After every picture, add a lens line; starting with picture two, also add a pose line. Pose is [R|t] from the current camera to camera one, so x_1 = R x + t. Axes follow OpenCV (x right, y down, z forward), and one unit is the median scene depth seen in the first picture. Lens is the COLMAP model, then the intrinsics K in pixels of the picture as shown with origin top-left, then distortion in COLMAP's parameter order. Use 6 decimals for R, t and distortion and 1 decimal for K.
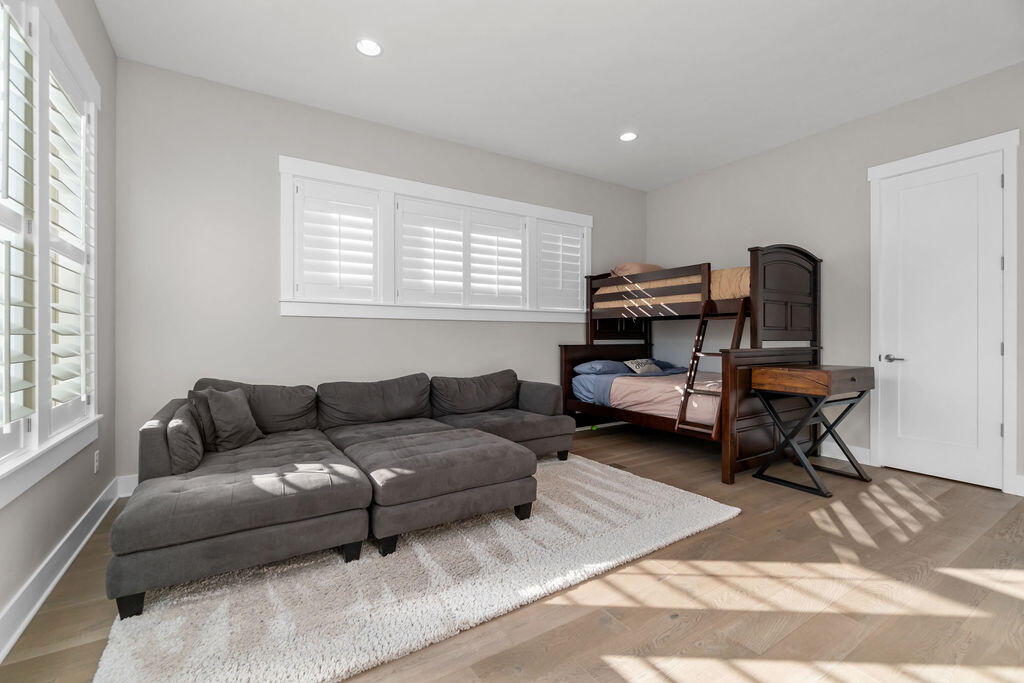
lens RADIAL K [[435.9, 0, 508.4], [0, 435.9, 338.5], [0, 0, 1]] dist [-0.003084, -0.000297]
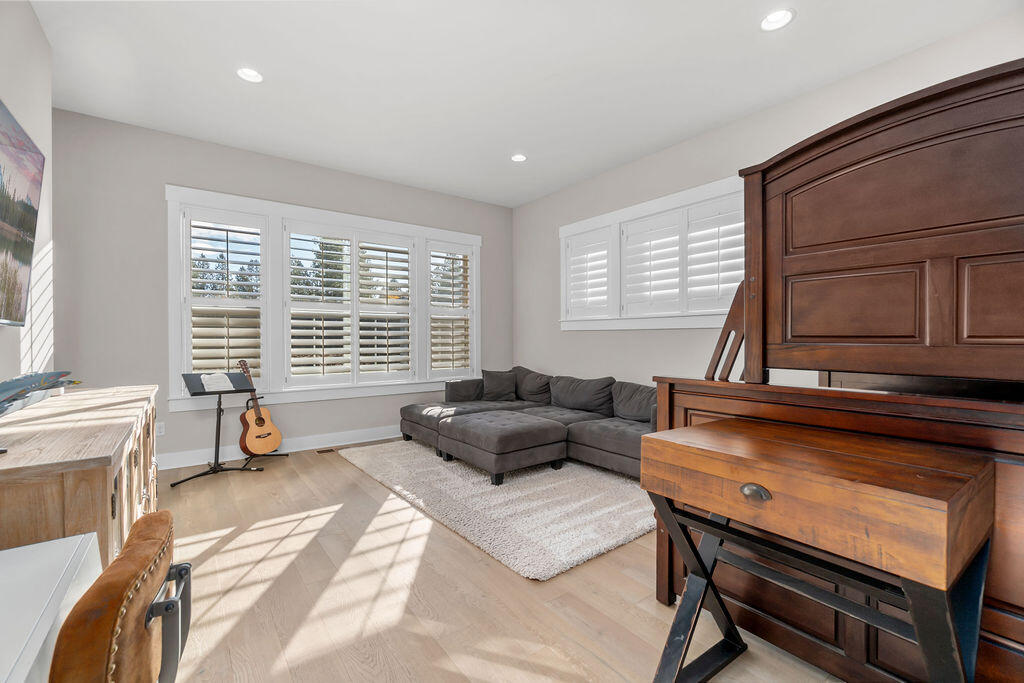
lens RADIAL K [[435.9, 0, 508.4], [0, 435.9, 338.5], [0, 0, 1]] dist [-0.003084, -0.000297]
pose [[0.077620, -0.001846, -0.996981, 1.001726], [-0.006096, 0.999979, -0.002326, -0.020332], [0.996964, 0.006258, 0.077607, 0.693218]]
